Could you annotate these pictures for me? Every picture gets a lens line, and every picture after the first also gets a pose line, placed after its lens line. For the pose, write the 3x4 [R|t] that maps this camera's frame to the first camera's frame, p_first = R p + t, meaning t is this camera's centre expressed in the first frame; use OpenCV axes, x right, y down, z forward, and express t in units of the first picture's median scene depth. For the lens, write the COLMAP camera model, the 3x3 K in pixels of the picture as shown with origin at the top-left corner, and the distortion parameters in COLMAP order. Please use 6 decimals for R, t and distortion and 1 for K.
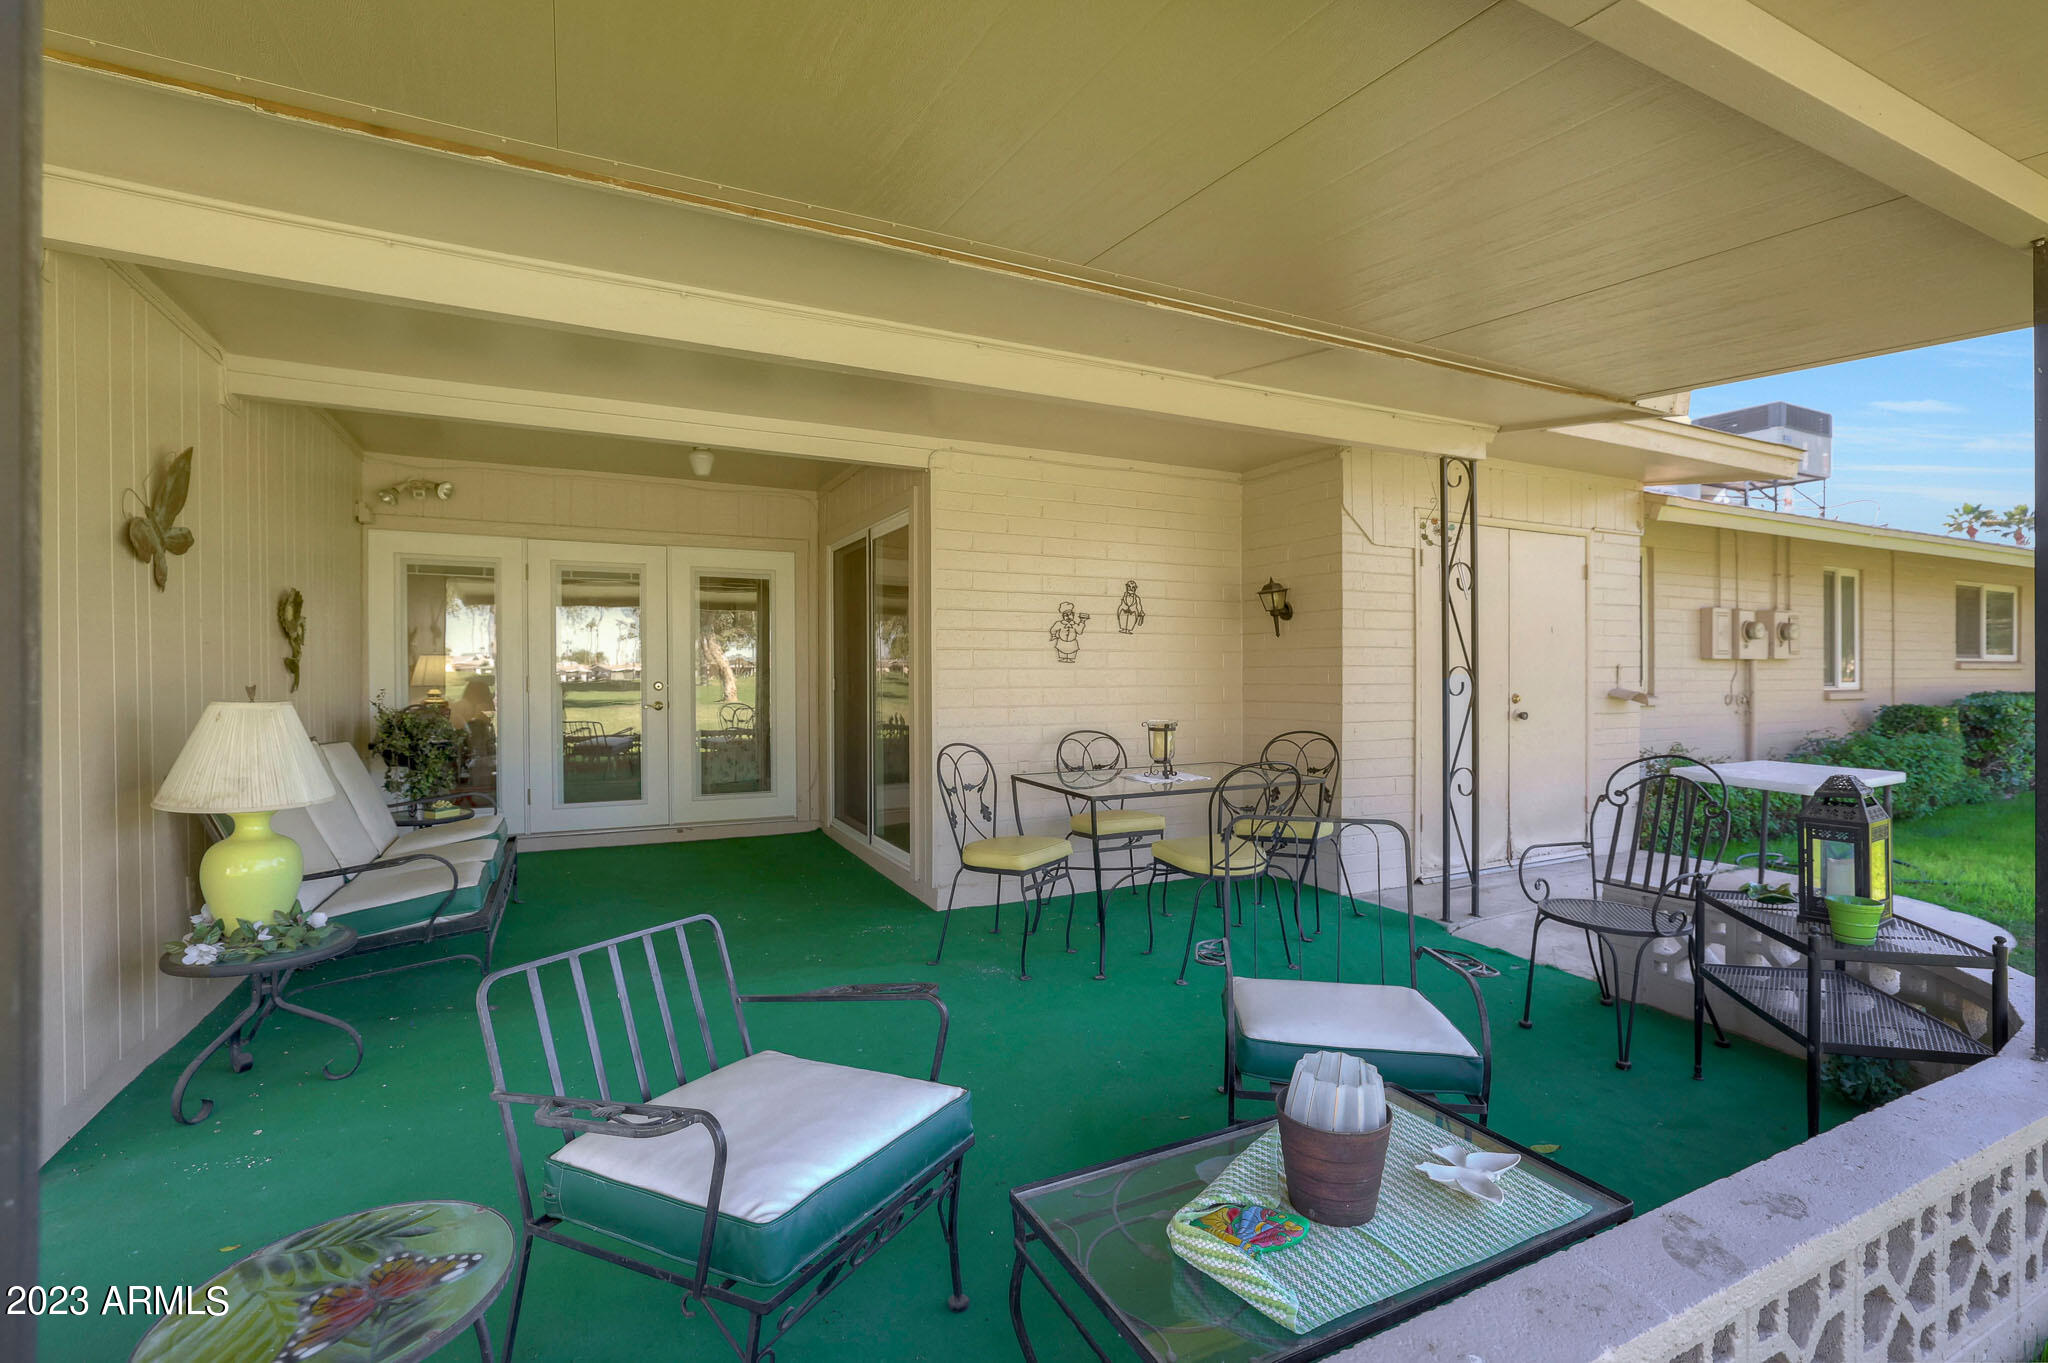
lens RADIAL K [[912.2, 0, 1015.0], [0, 912.2, 670.0], [0, 0, 1]] dist [-0.031595, 0.013758]
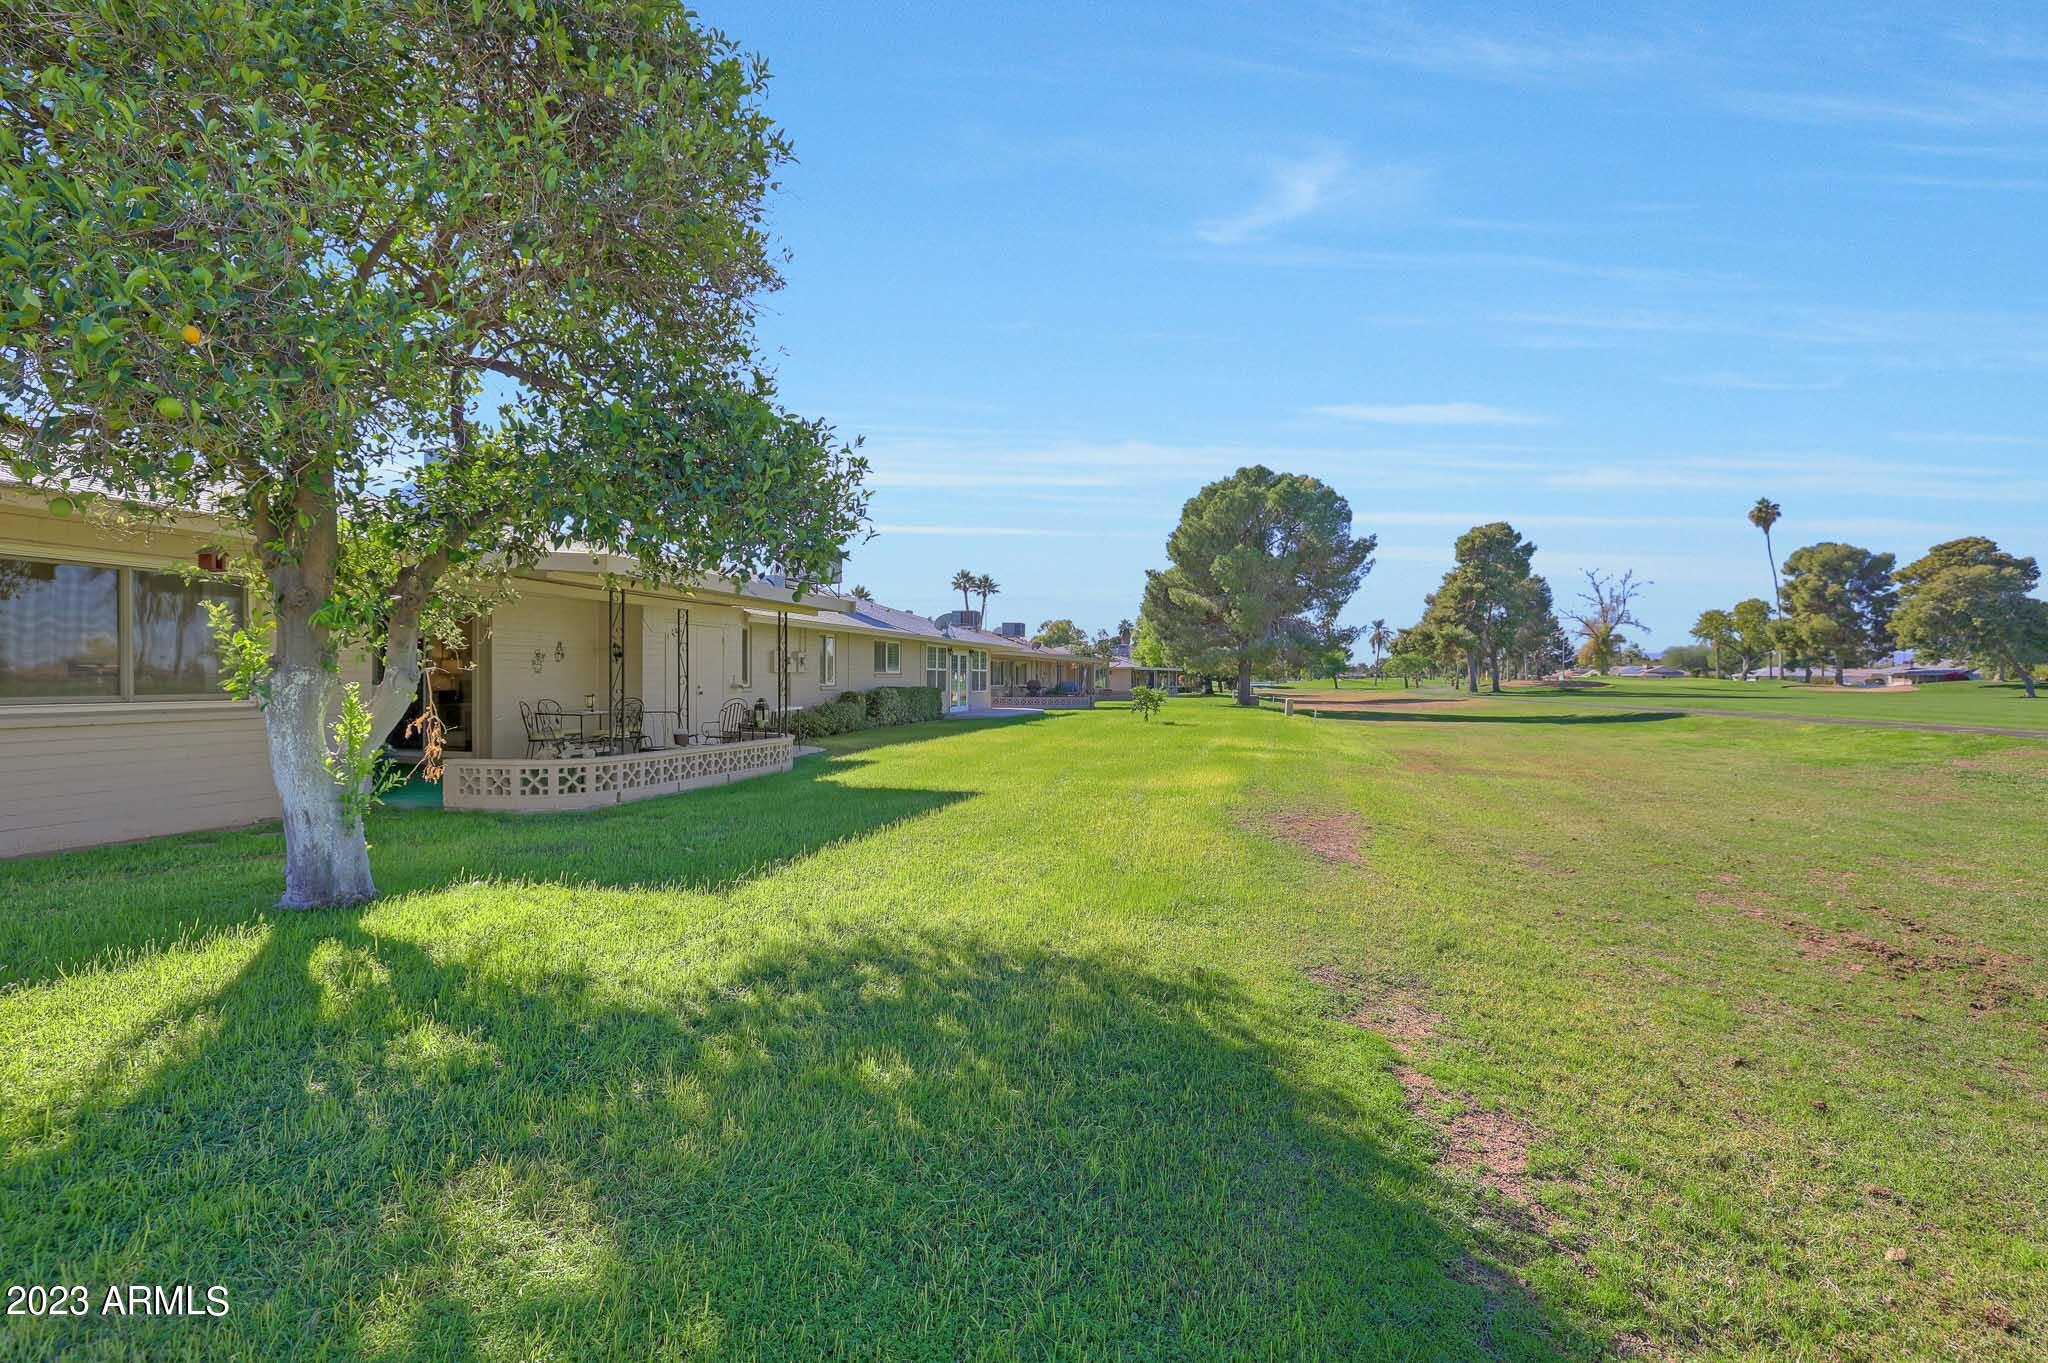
lens RADIAL K [[912.2, 0, 1015.0], [0, 912.2, 670.0], [0, 0, 1]] dist [-0.031595, 0.013758]
pose [[0.663085, 0.007208, 0.748509, -0.924551], [-0.002220, 0.999968, -0.007663, -0.000799], [-0.748541, 0.003419, 0.663080, -1.633313]]
